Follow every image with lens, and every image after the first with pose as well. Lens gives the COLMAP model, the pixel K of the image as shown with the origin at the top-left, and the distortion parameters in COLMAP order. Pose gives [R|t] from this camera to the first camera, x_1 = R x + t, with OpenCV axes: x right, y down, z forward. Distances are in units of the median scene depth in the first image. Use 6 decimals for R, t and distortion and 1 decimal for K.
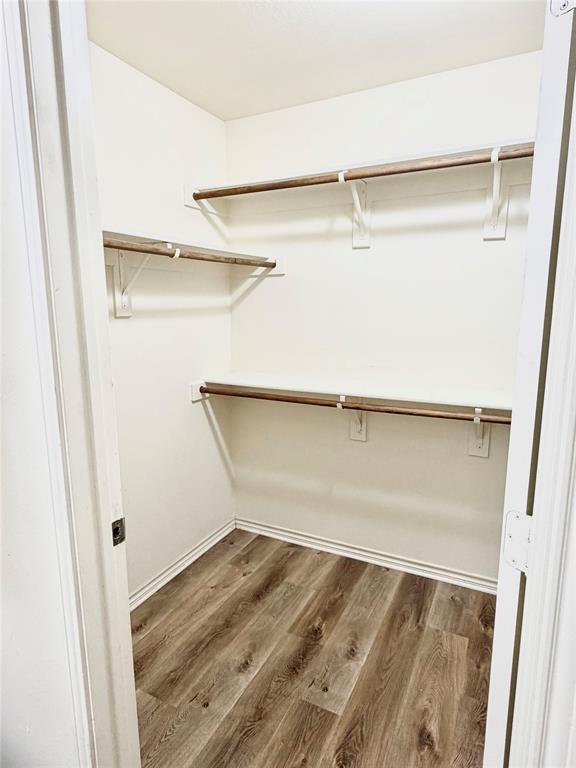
lens RADIAL K [[452.5, 0, 287.0], [0, 452.5, 381.2], [0, 0, 1]] dist [-0.002691, 0.001384]
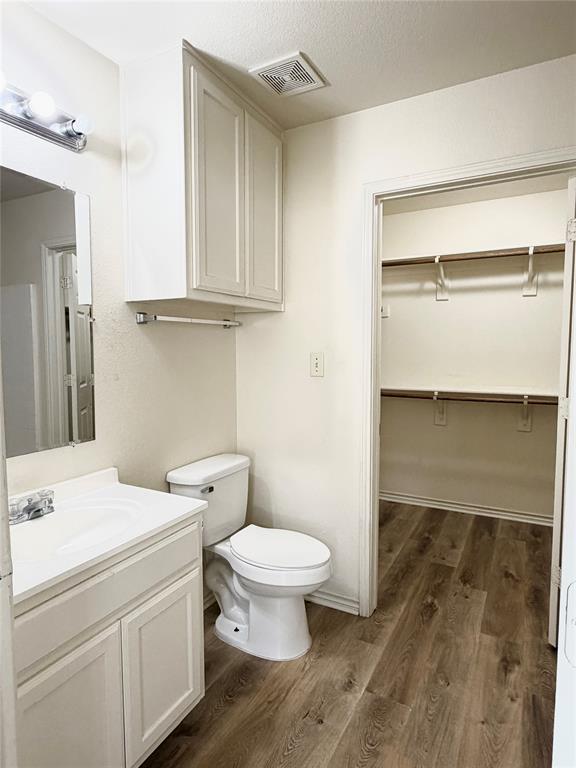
lens RADIAL K [[452.5, 0, 284.1], [0, 452.5, 378.6], [0, 0, 1]] dist [-0.002691, 0.001384]
pose [[0.999695, 0.004497, -0.024286, -0.395246], [-0.006881, 0.995063, -0.099010, 0.155976], [0.023721, 0.099147, 0.994790, -0.632978]]
